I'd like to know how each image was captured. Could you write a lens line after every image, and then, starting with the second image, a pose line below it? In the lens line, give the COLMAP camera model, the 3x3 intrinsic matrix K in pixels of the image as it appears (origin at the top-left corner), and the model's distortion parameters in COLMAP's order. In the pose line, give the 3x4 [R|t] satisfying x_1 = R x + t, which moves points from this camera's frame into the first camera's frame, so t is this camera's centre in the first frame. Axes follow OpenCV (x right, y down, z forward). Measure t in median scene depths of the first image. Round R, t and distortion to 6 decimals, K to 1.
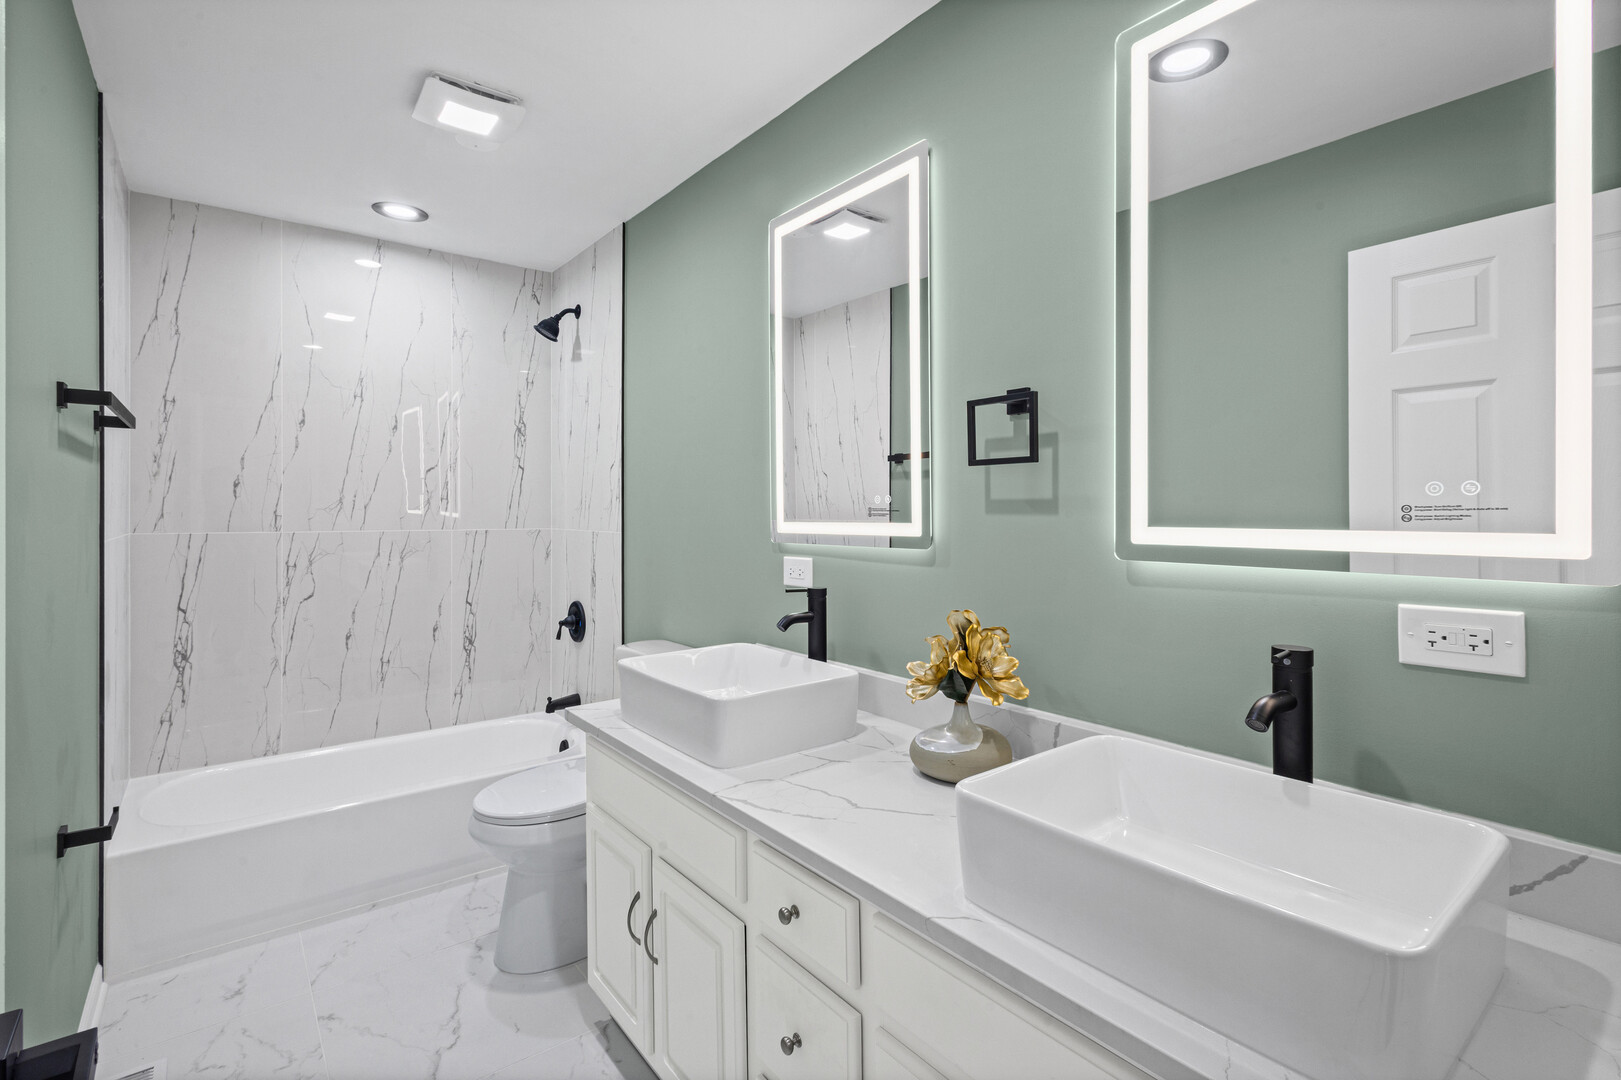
lens RADIAL K [[759.0, 0, 804.4], [0, 759.0, 511.1], [0, 0, 1]] dist [0.009796, -0.002374]
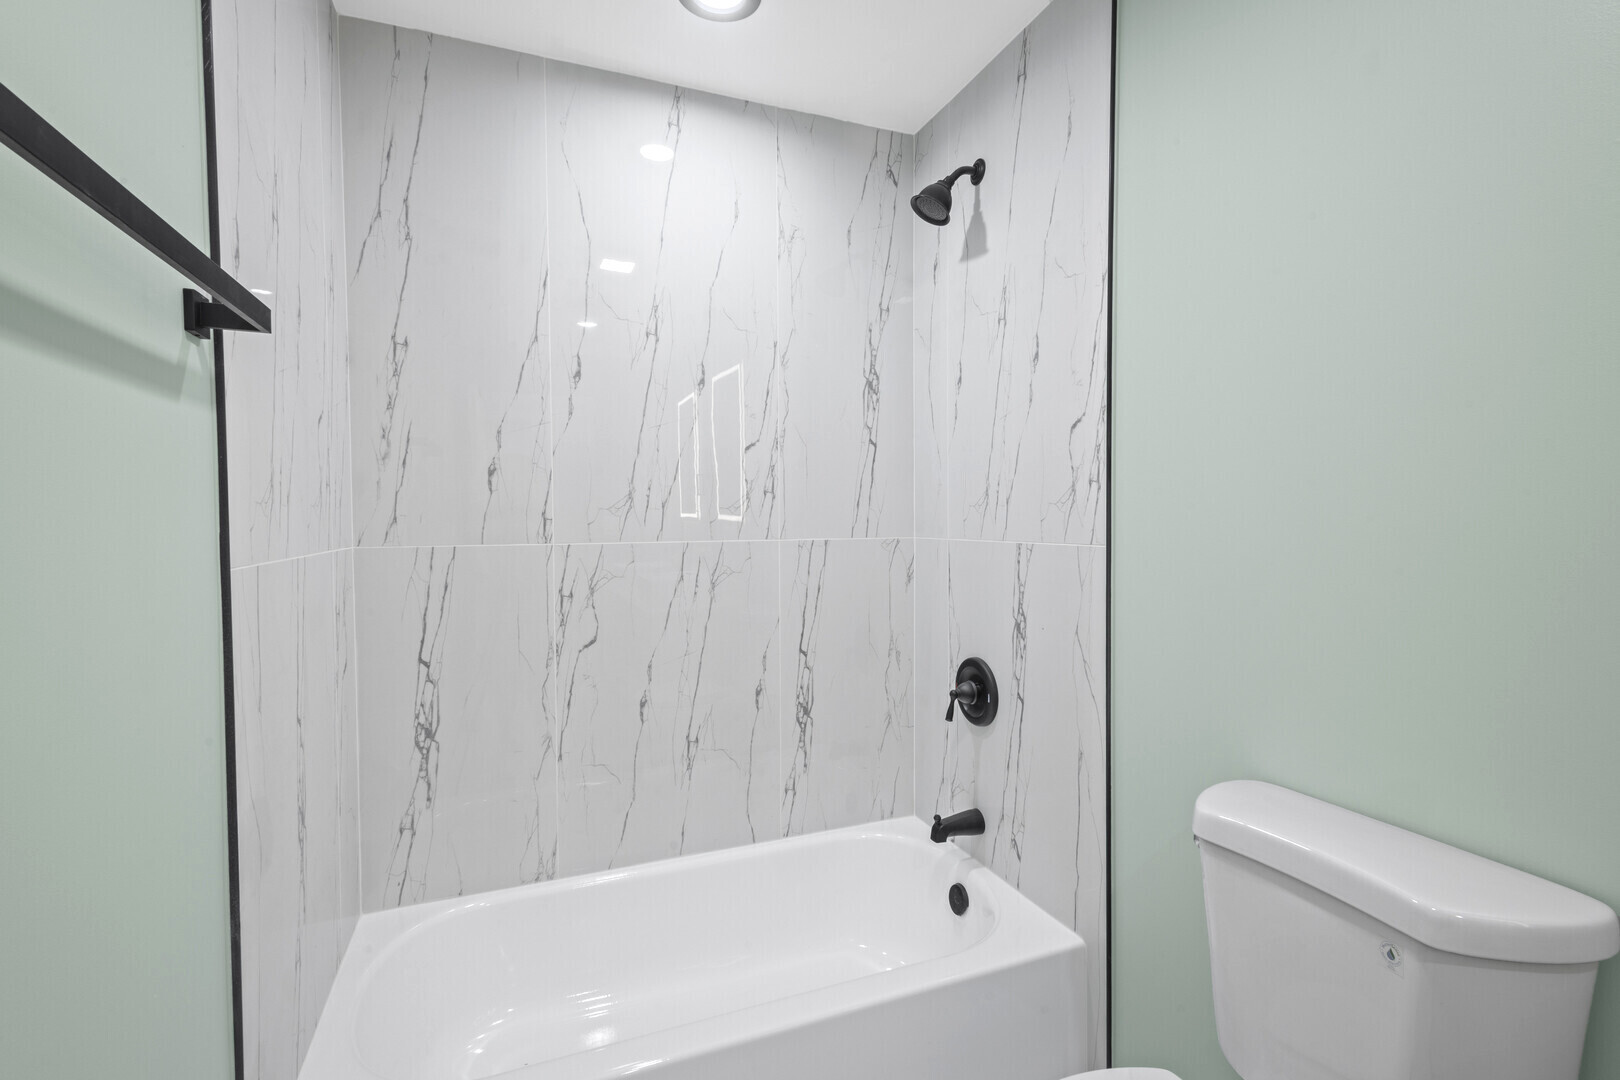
lens RADIAL K [[758.5, 0, 807.3], [0, 758.5, 535.6], [0, 0, 1]] dist [0.009796, -0.002374]
pose [[0.958689, -0.000325, -0.284455, -0.287925], [0.008024, 0.999632, 0.025902, 0.004972], [0.284342, -0.027114, 0.958339, 0.432824]]
